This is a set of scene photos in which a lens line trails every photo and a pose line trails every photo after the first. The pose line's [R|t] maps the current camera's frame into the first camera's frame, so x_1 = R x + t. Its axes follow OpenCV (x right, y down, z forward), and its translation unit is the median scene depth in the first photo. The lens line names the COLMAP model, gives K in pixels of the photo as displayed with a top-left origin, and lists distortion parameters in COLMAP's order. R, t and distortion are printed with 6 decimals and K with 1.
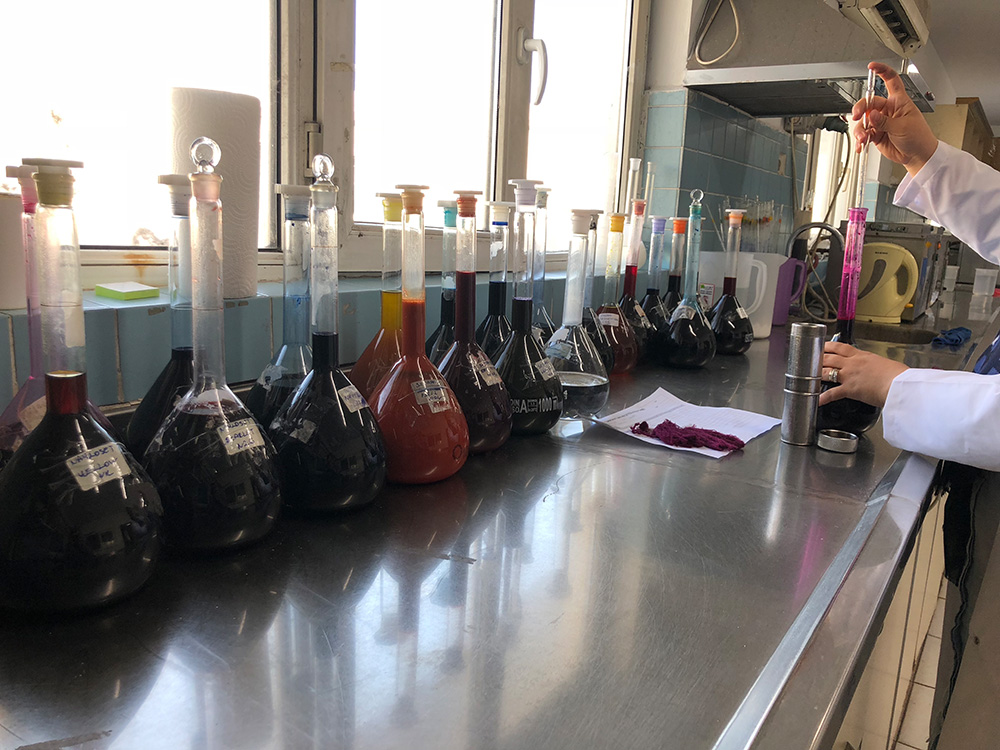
lens RADIAL K [[806.2, 0, 499.7], [0, 806.2, 378.5], [0, 0, 1]] dist [0.008496, 0.013257]
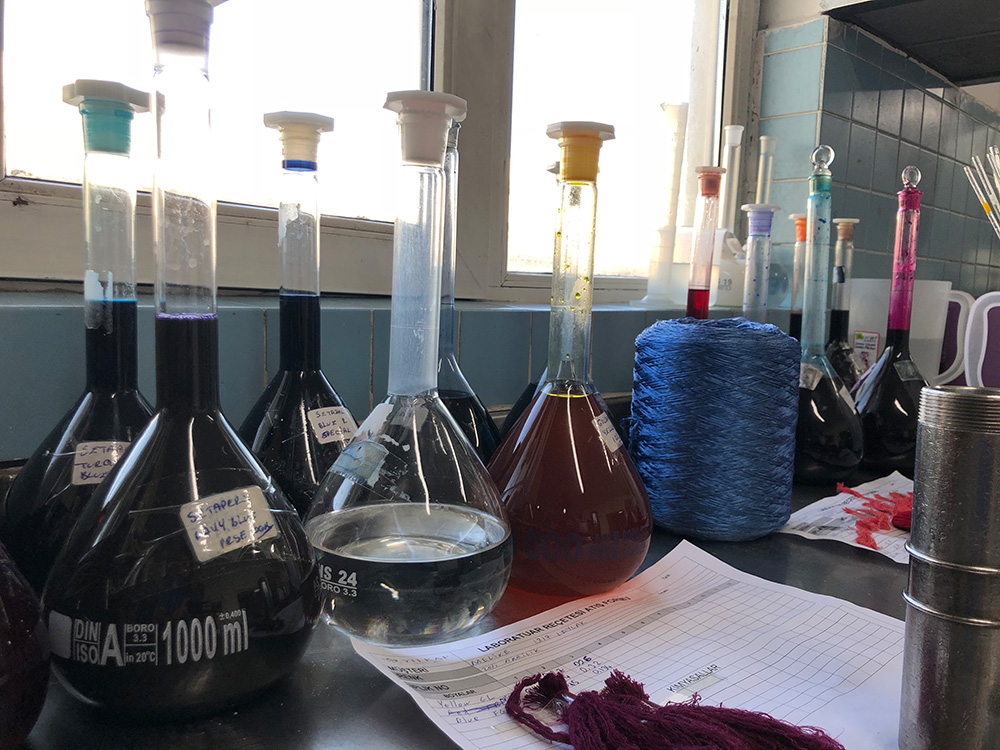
lens RADIAL K [[806.2, 0, 499.7], [0, 806.2, 378.5], [0, 0, 1]] dist [0.008496, 0.013257]
pose [[0.974268, 0.010337, -0.225154, 0.134295], [-0.029796, 0.996088, -0.083197, -0.026153], [0.223413, 0.087765, 0.970765, 0.379550]]
